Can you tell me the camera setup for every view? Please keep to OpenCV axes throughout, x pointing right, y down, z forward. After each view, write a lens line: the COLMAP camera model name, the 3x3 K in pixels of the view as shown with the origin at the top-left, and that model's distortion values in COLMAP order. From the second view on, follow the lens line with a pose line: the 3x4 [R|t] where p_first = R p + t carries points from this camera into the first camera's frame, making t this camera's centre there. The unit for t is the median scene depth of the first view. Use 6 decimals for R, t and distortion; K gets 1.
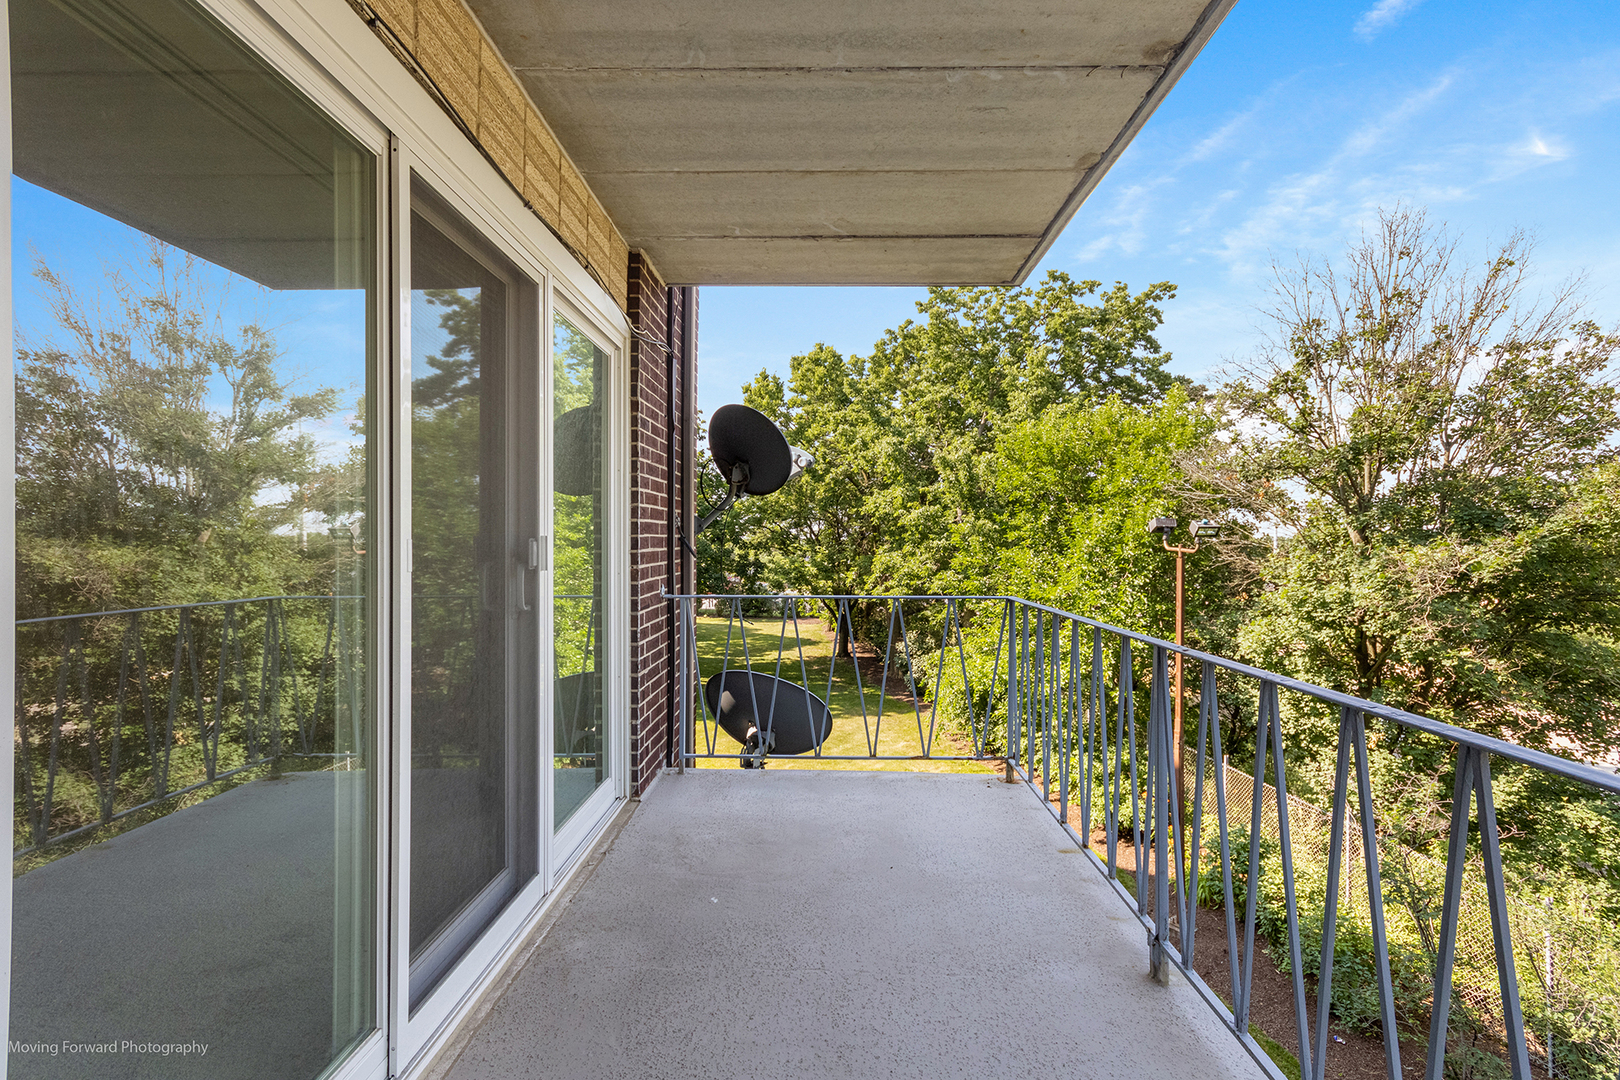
lens RADIAL K [[792.1, 0, 806.6], [0, 792.1, 548.0], [0, 0, 1]] dist [0.000109, 0.006906]
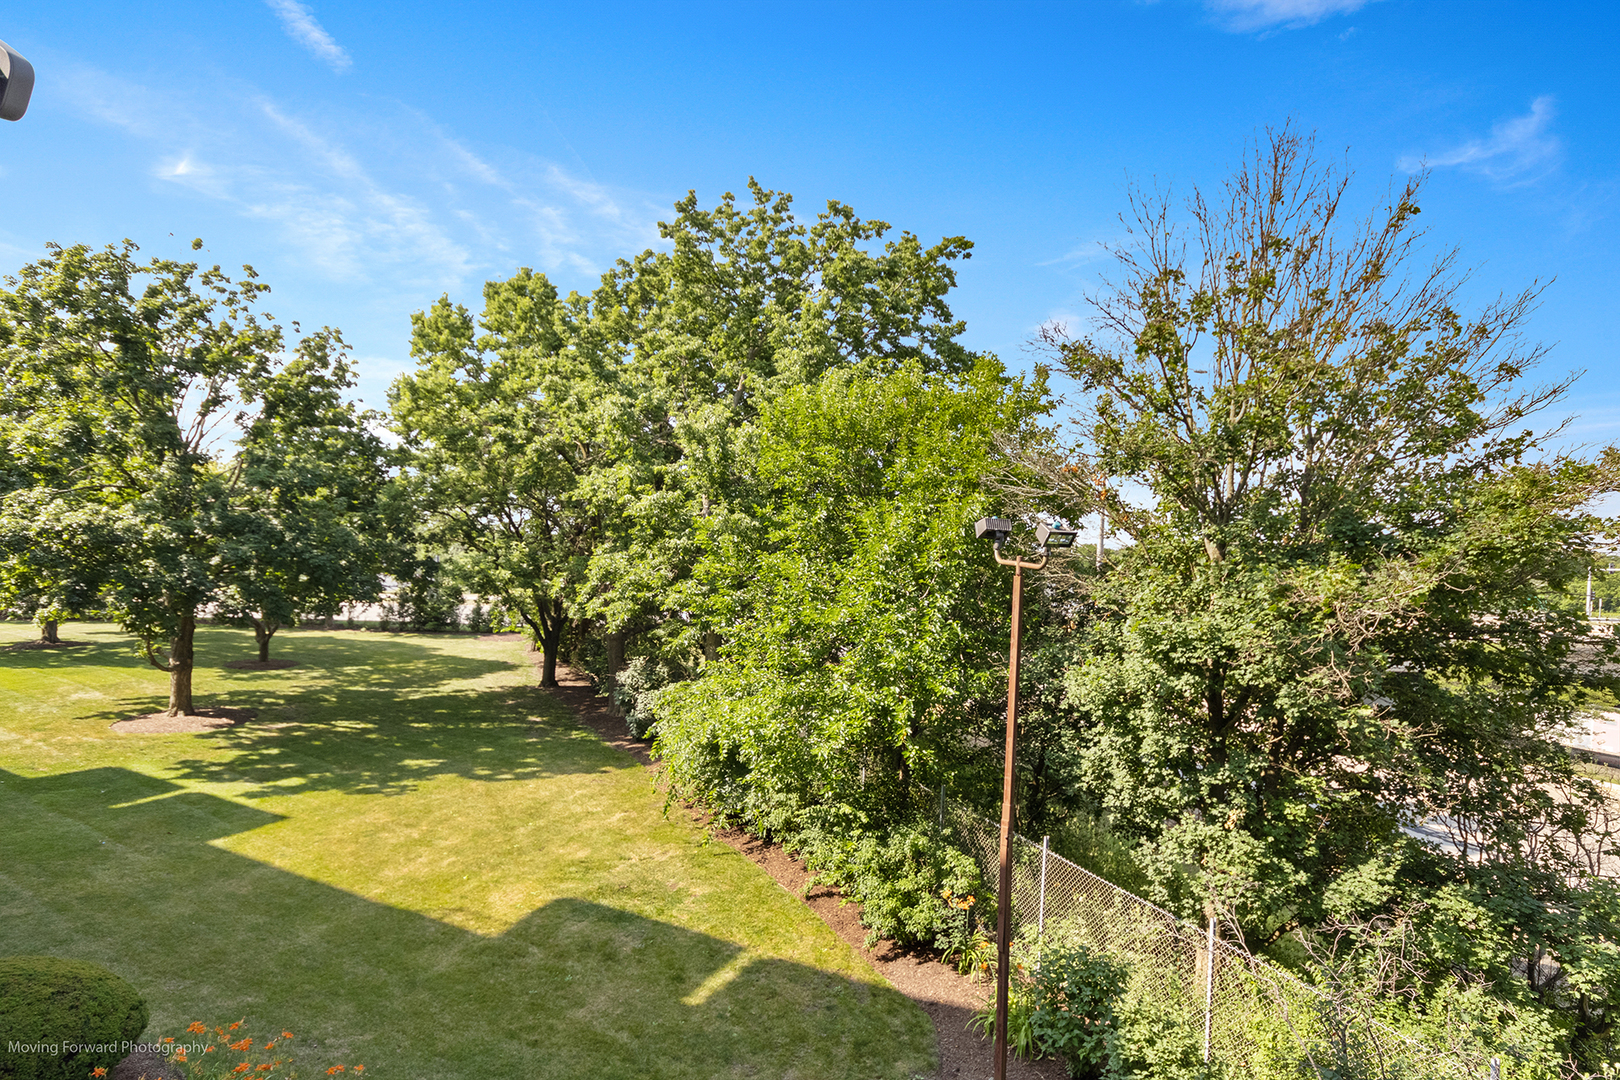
lens RADIAL K [[938.2, 0, 811.2], [0, 938.2, 537.1], [0, 0, 1]] dist [0.003457, 0.002318]
pose [[0.952685, 0.035422, 0.301887, 0.019076], [-0.031857, 0.999352, -0.016726, -0.000768], [-0.302284, 0.006317, 0.953197, 0.116257]]
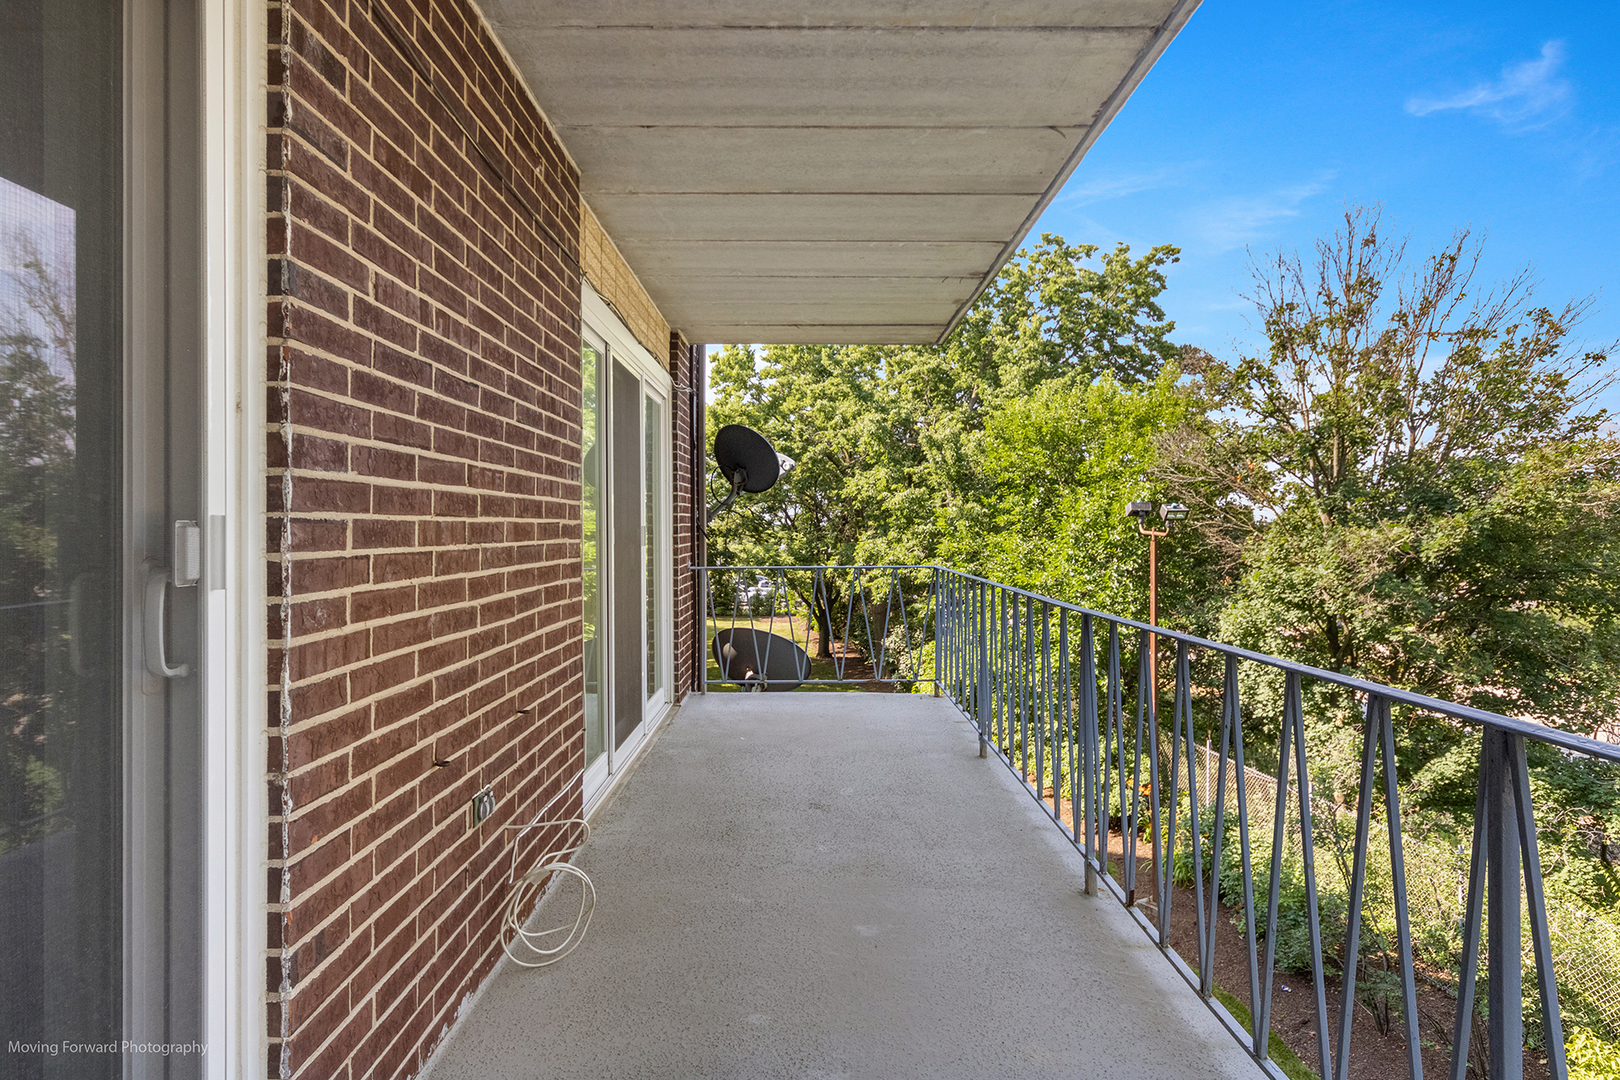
lens RADIAL K [[938.2, 0, 811.2], [0, 938.2, 537.1], [0, 0, 1]] dist [0.003457, 0.002318]
pose [[0.999441, -0.007433, 0.032592, -0.002569], [0.007365, 0.999970, 0.002208, 0.000587], [-0.032607, -0.001967, 0.999466, -0.084858]]
